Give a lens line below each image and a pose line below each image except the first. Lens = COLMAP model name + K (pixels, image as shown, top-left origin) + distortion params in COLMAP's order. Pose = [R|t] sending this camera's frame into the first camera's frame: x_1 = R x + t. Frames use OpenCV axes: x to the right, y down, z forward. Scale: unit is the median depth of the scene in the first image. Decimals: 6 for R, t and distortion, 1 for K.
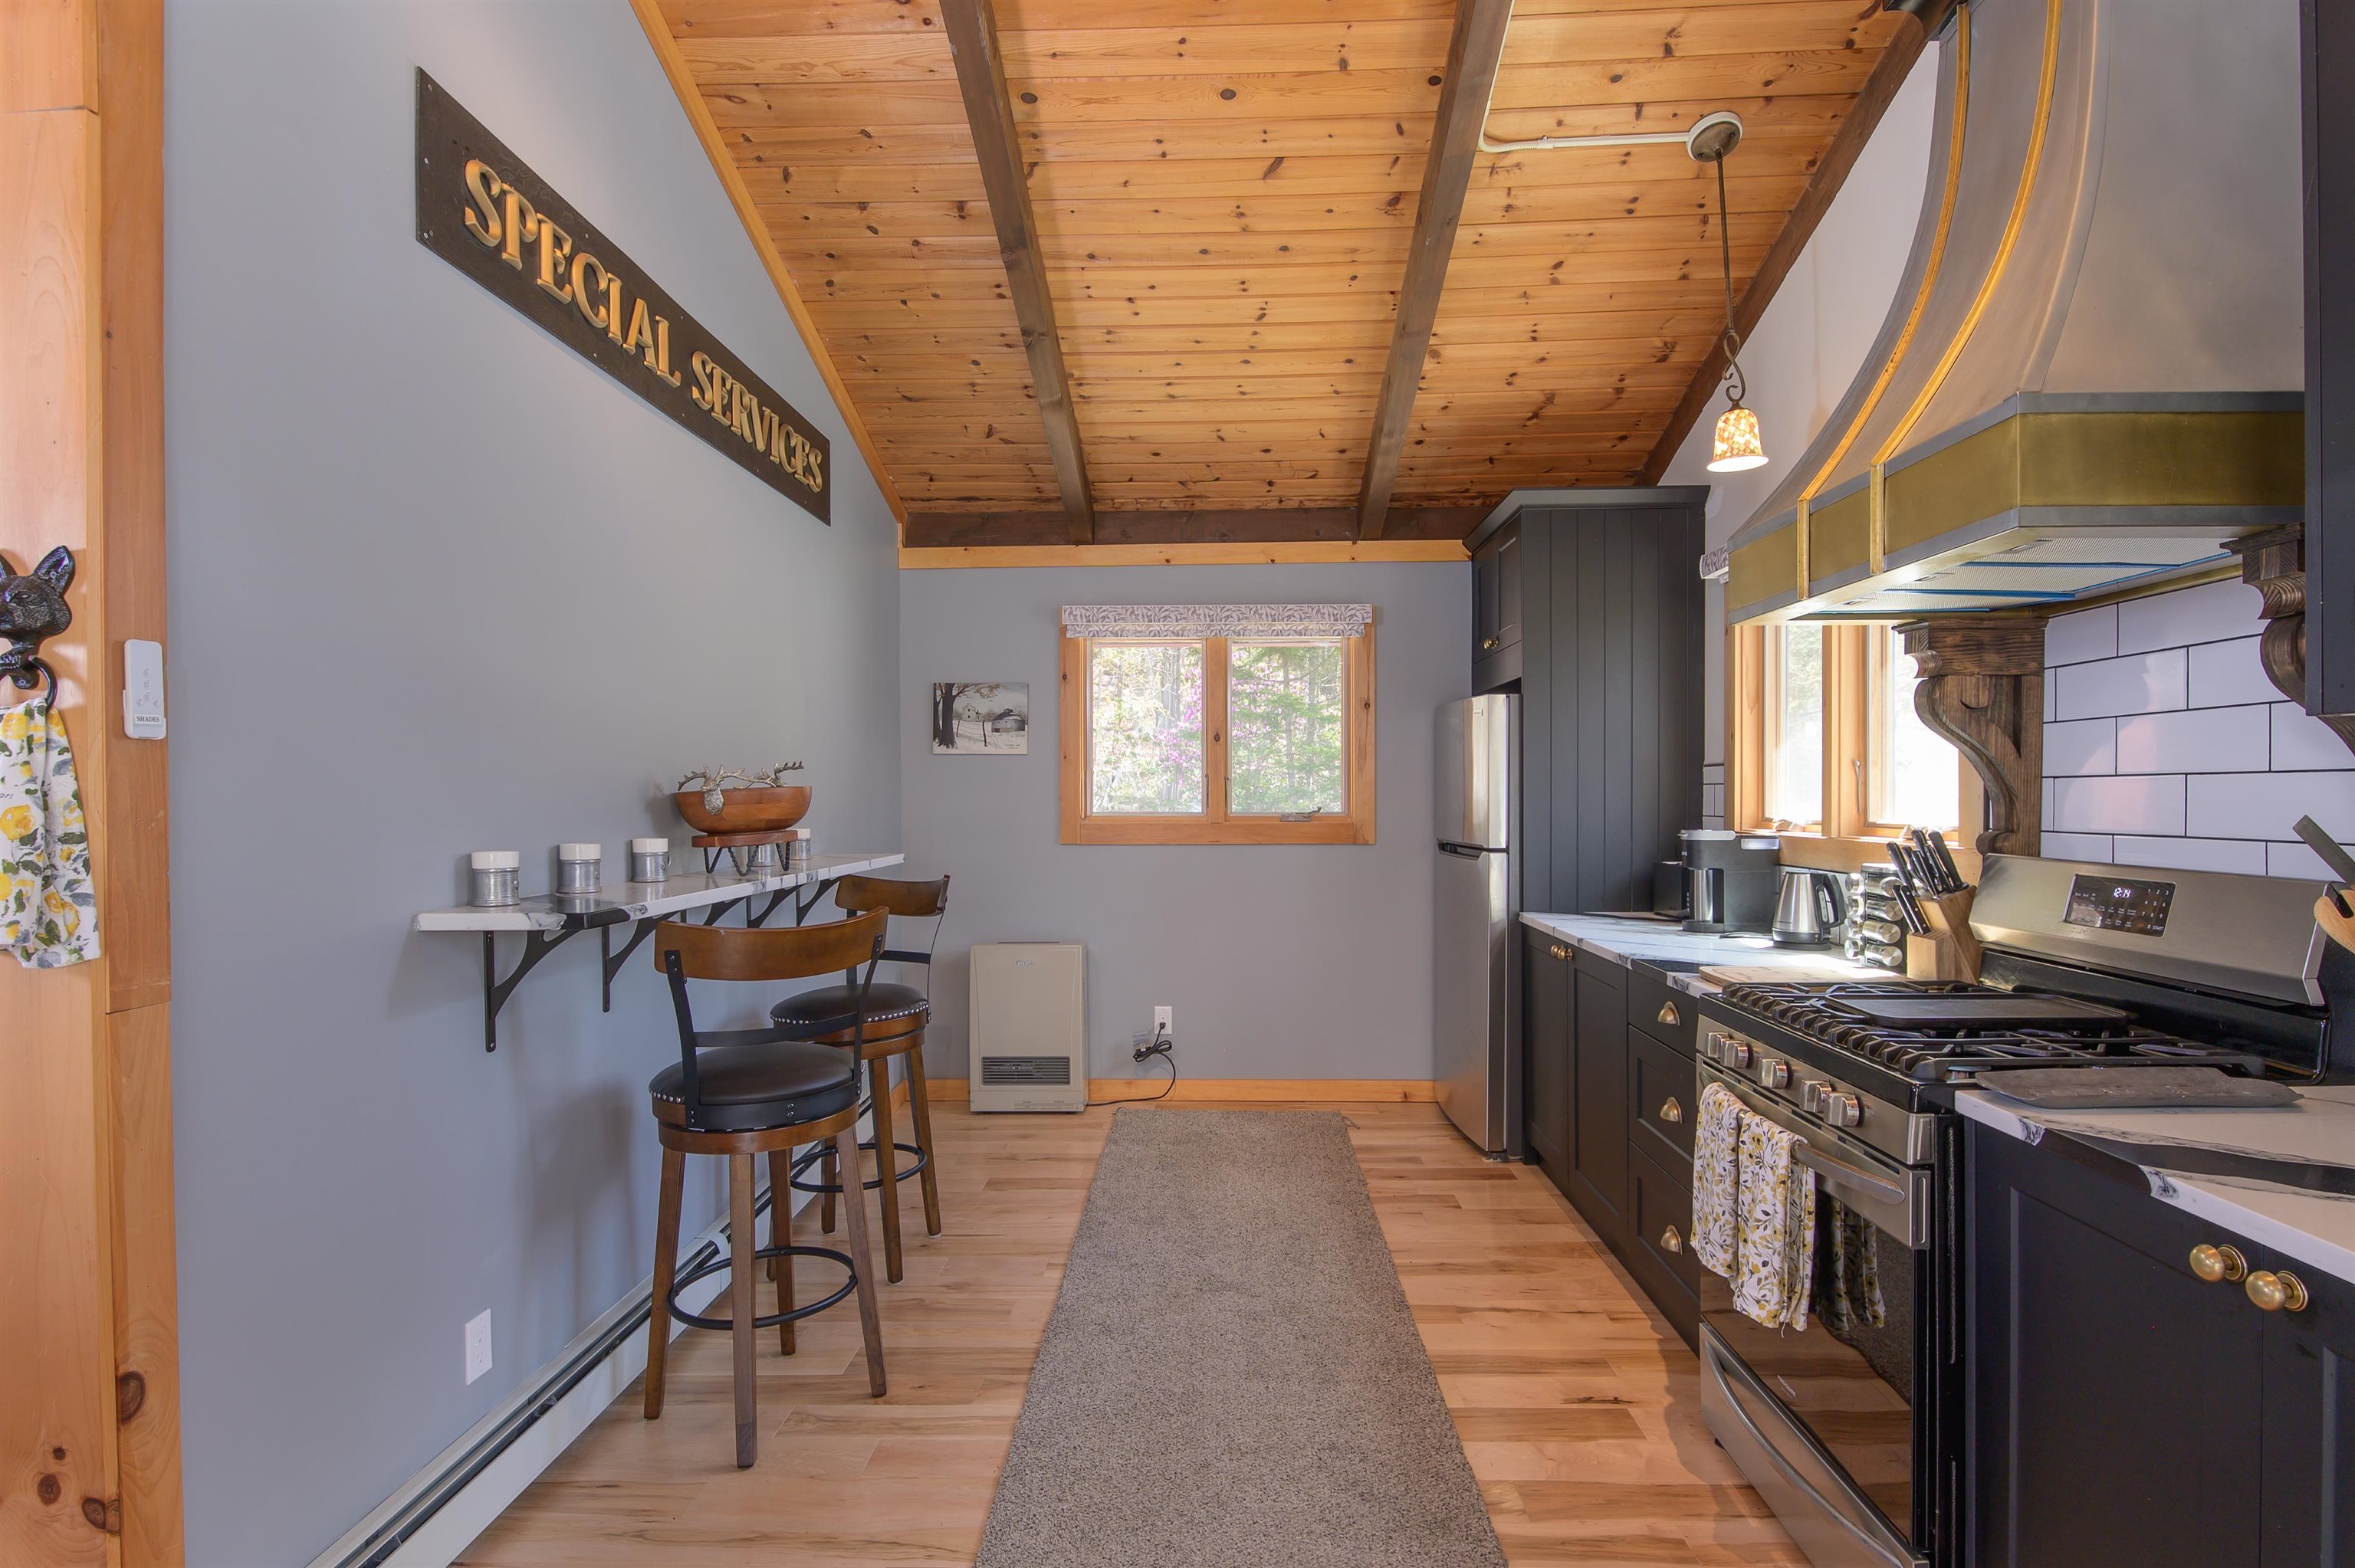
lens RADIAL K [[1162.0, 0, 1188.2], [0, 1162.0, 806.8], [0, 0, 1]] dist [0.005739, -0.007914]
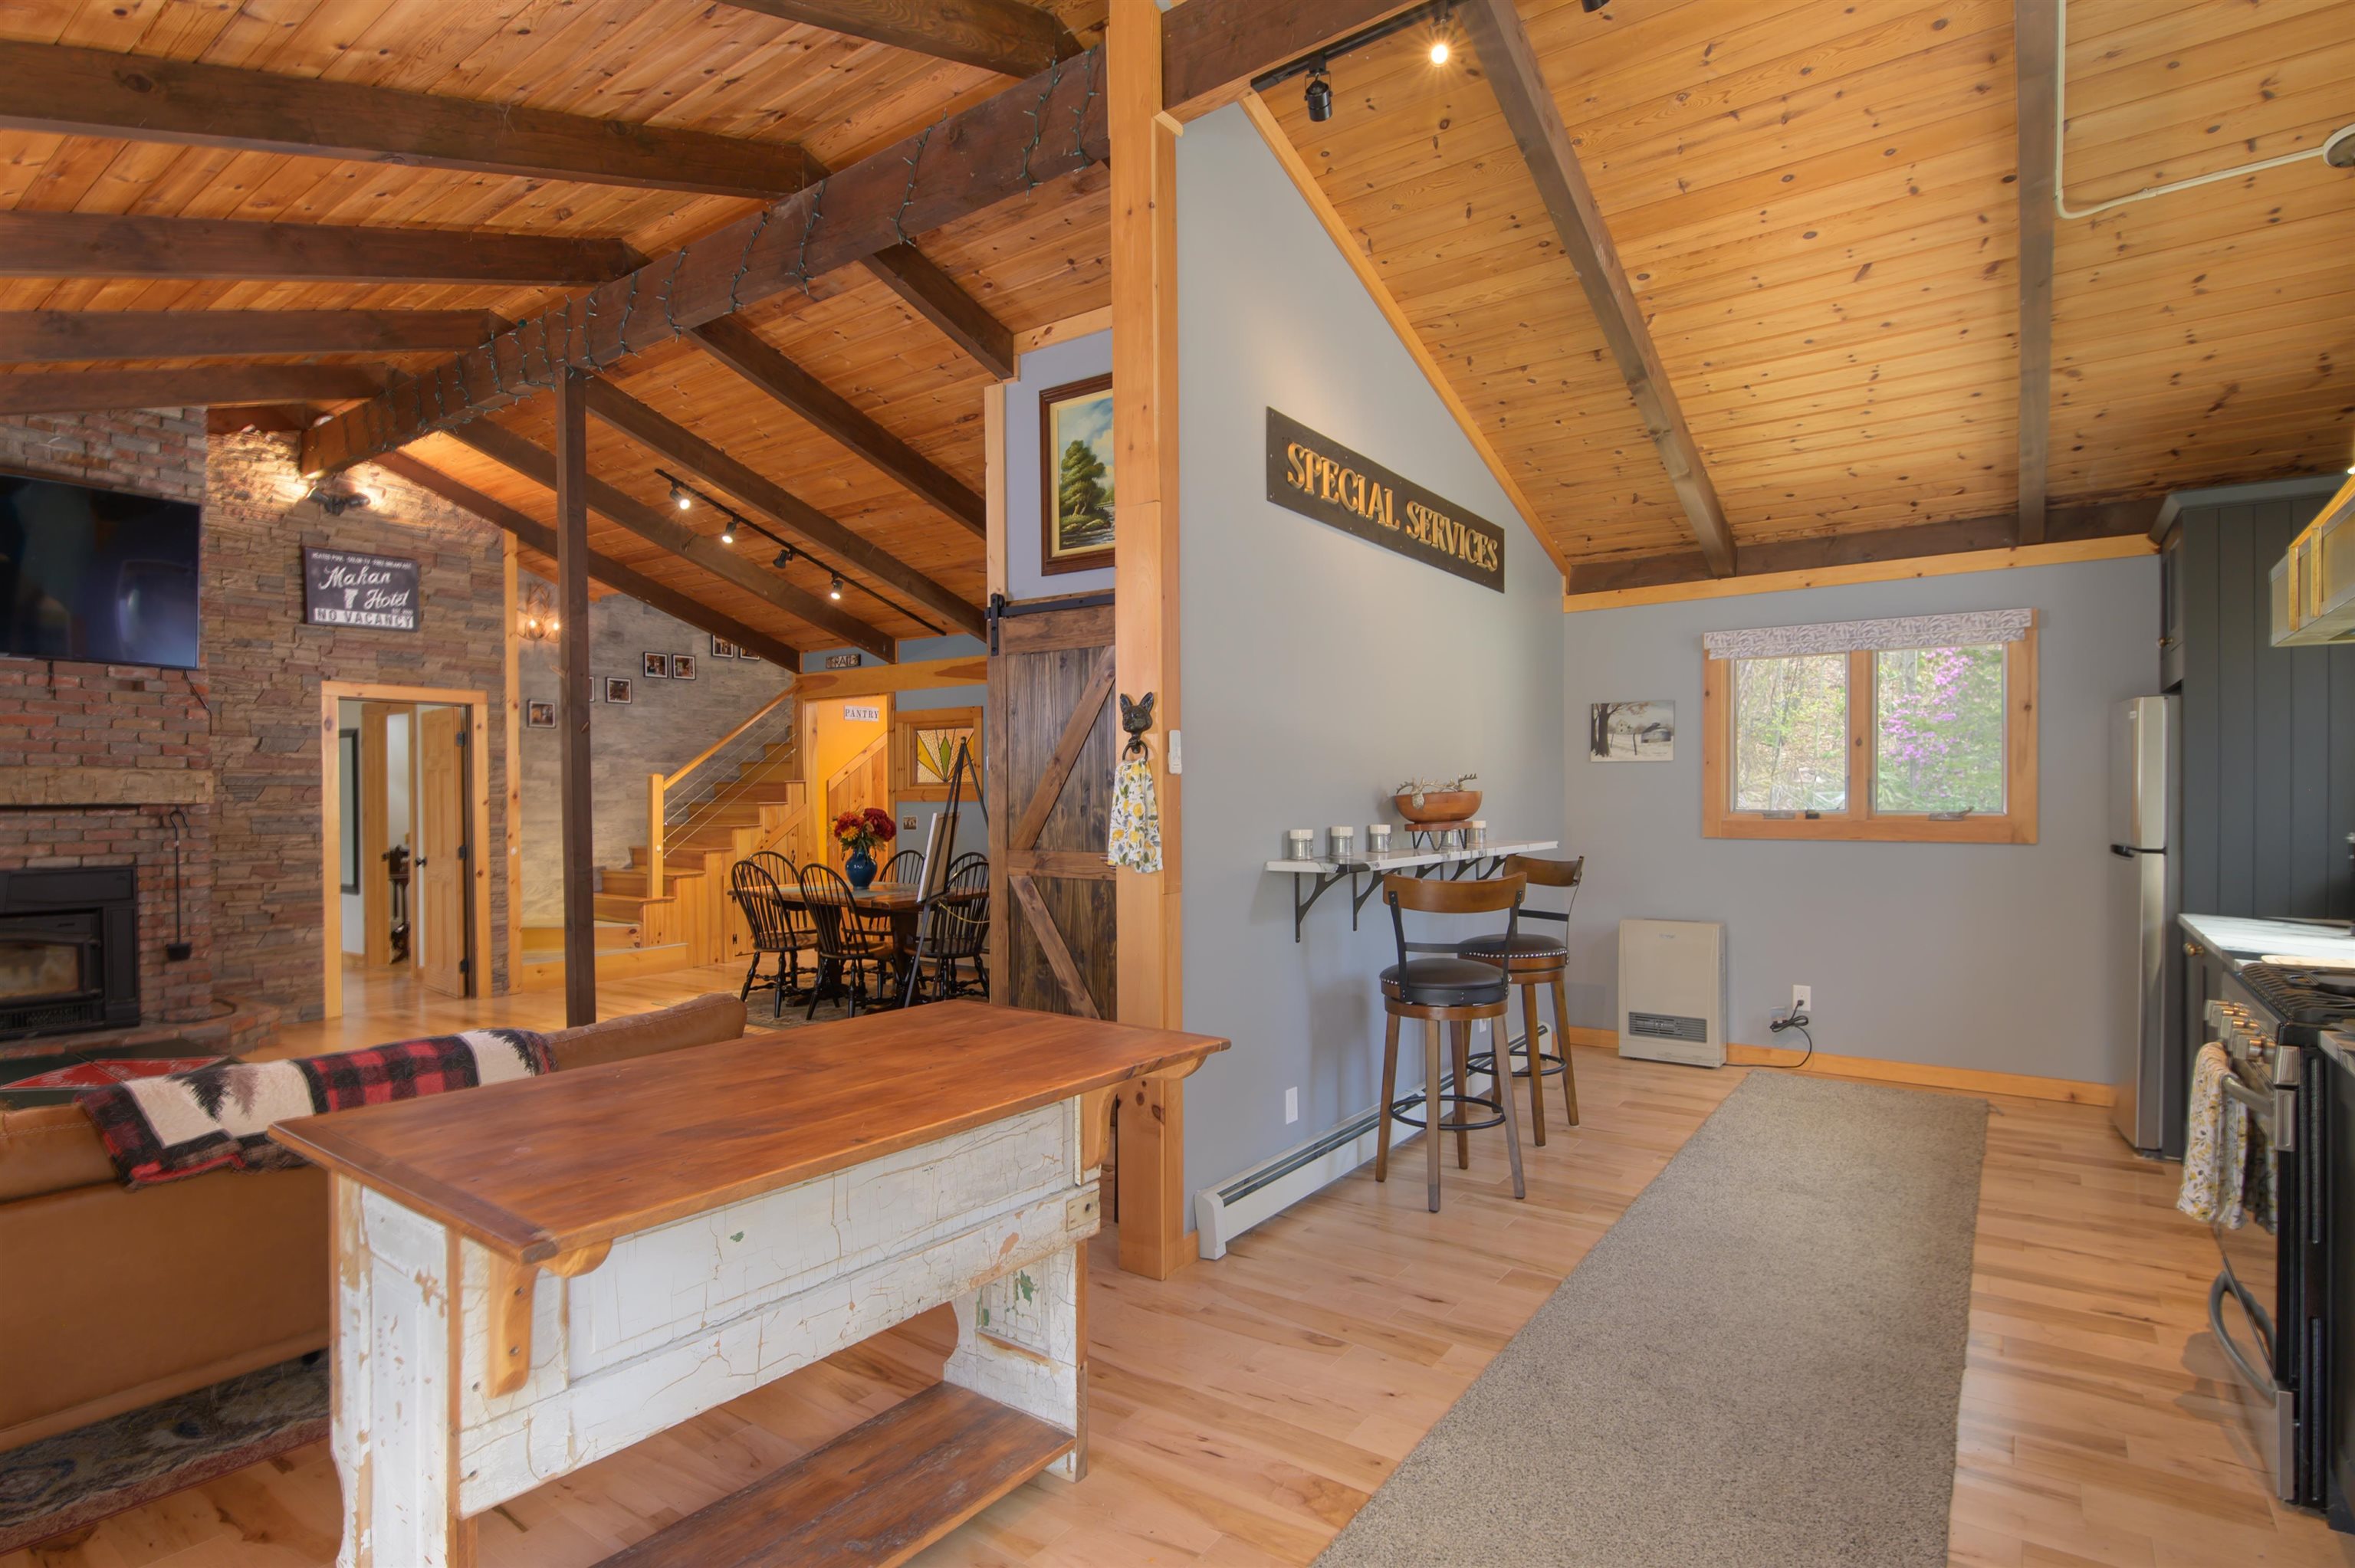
lens RADIAL K [[1162.0, 0, 1183.4], [0, 1162.0, 806.6], [0, 0, 1]] dist [0.005739, -0.007914]
pose [[0.828247, 0.005368, -0.560338, 0.170339], [-0.004060, 0.999985, 0.003578, -0.001477], [0.560349, -0.000688, 0.828256, -0.388022]]
